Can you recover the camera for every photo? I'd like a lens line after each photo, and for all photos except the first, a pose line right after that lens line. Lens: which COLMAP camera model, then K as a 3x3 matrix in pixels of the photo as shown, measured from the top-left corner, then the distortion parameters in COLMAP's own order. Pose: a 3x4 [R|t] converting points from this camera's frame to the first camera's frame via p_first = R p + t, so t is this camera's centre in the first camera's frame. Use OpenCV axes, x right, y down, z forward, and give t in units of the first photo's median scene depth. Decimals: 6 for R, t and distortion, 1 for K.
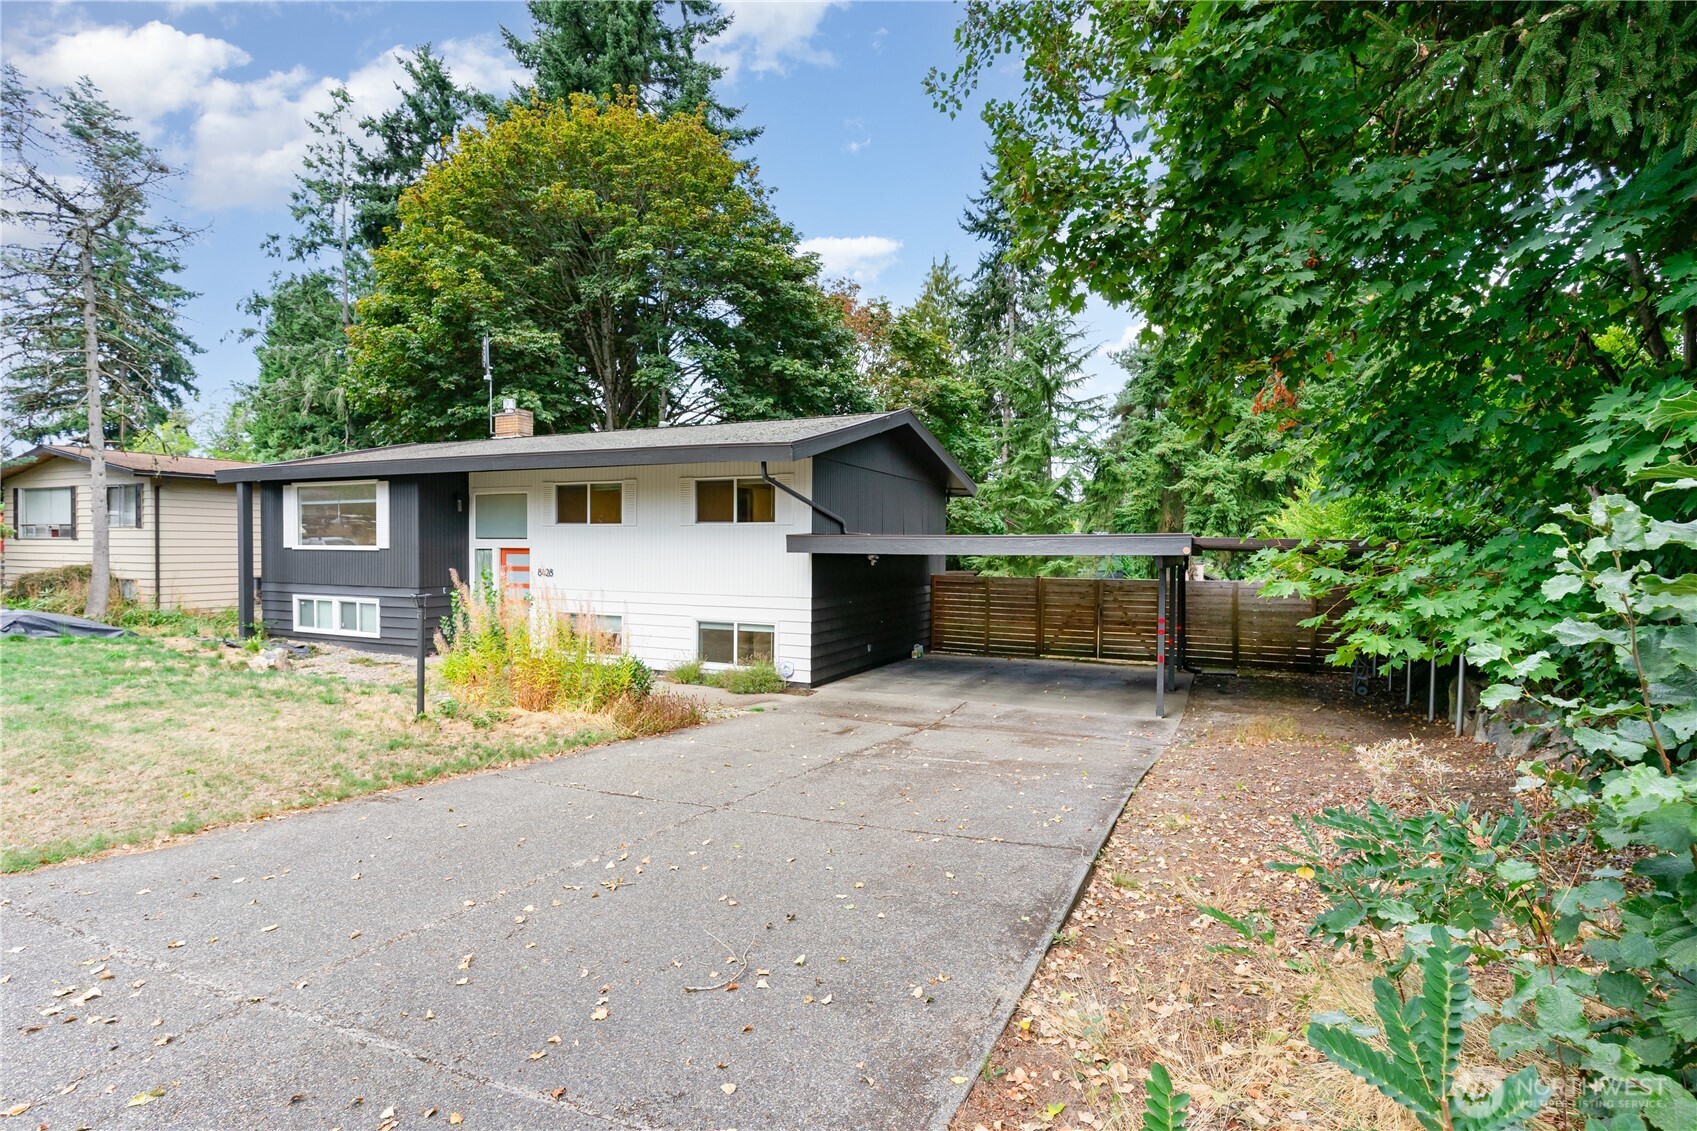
lens RADIAL K [[815.1, 0, 849.2], [0, 815.1, 562.7], [0, 0, 1]] dist [0.001090, -0.000005]
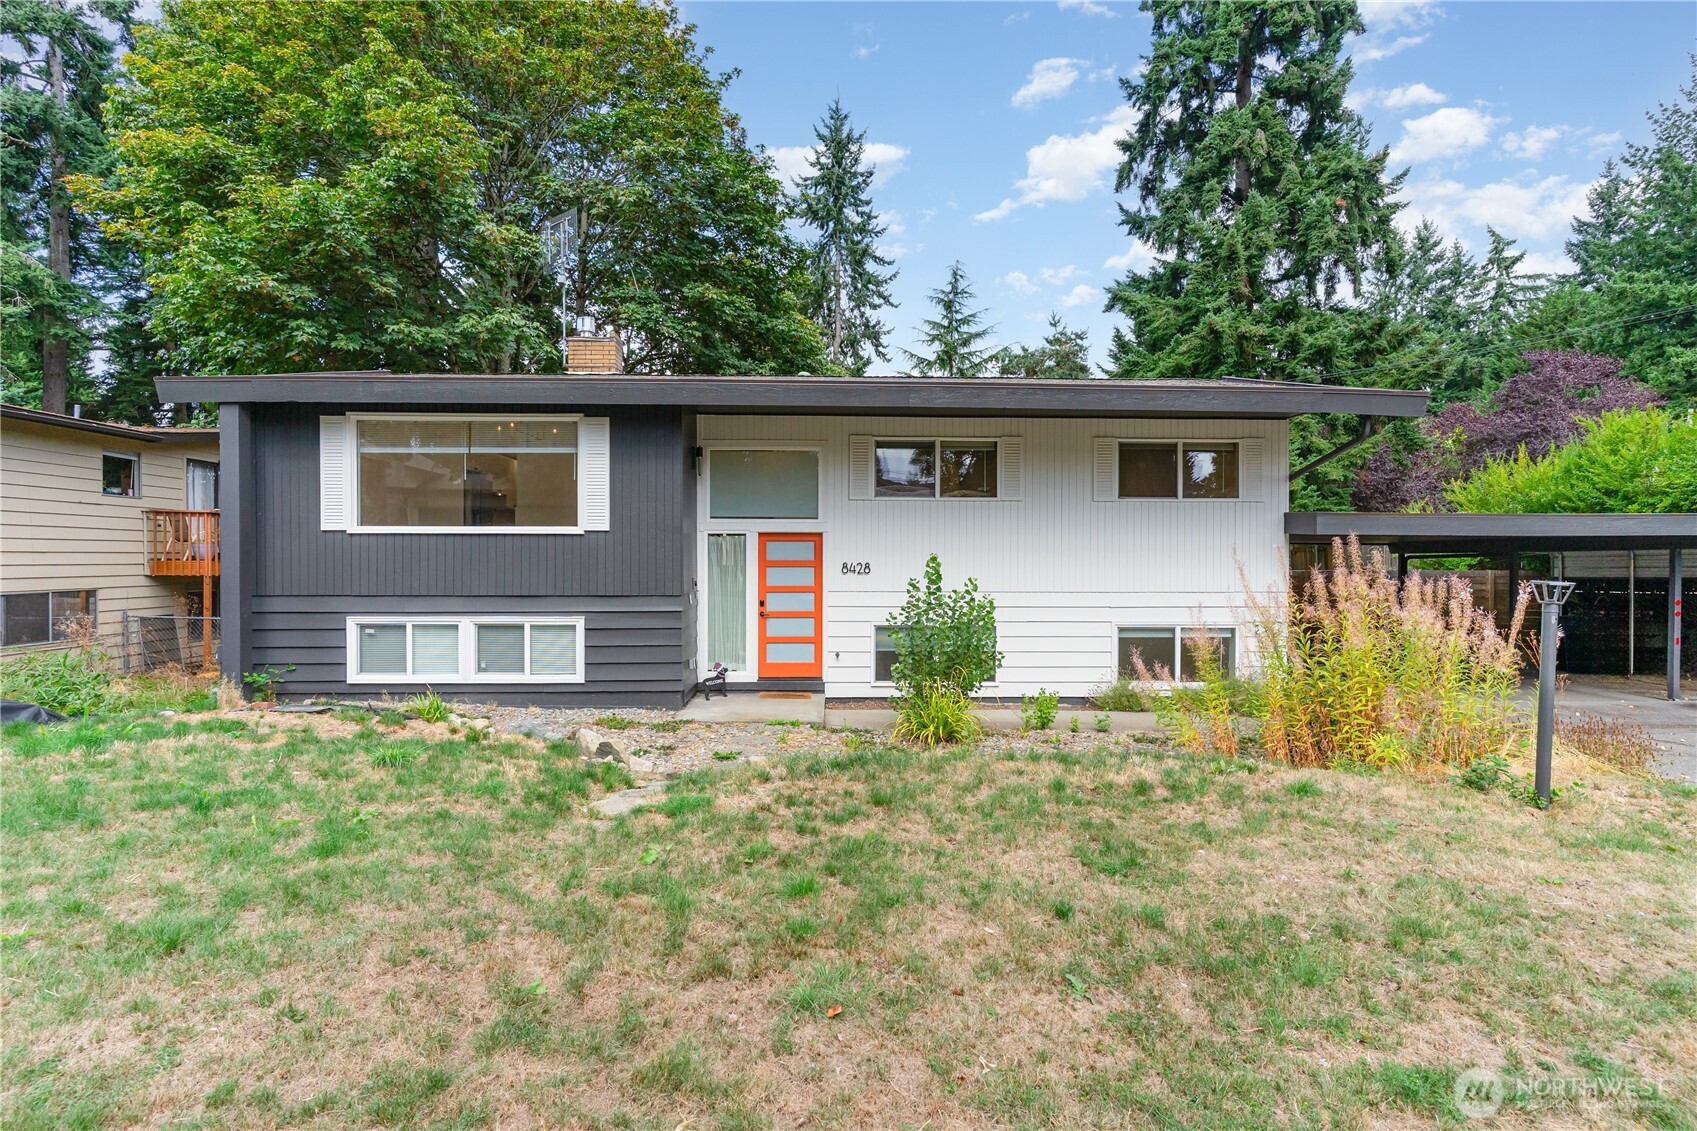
lens RADIAL K [[815.1, 0, 845.9], [0, 815.1, 566.0], [0, 0, 1]] dist [0.001090, -0.000005]
pose [[0.895707, -0.008122, 0.444570, -0.667476], [0.013057, 0.999882, -0.008041, 0.015272], [-0.444453, 0.013007, 0.895708, 0.388548]]
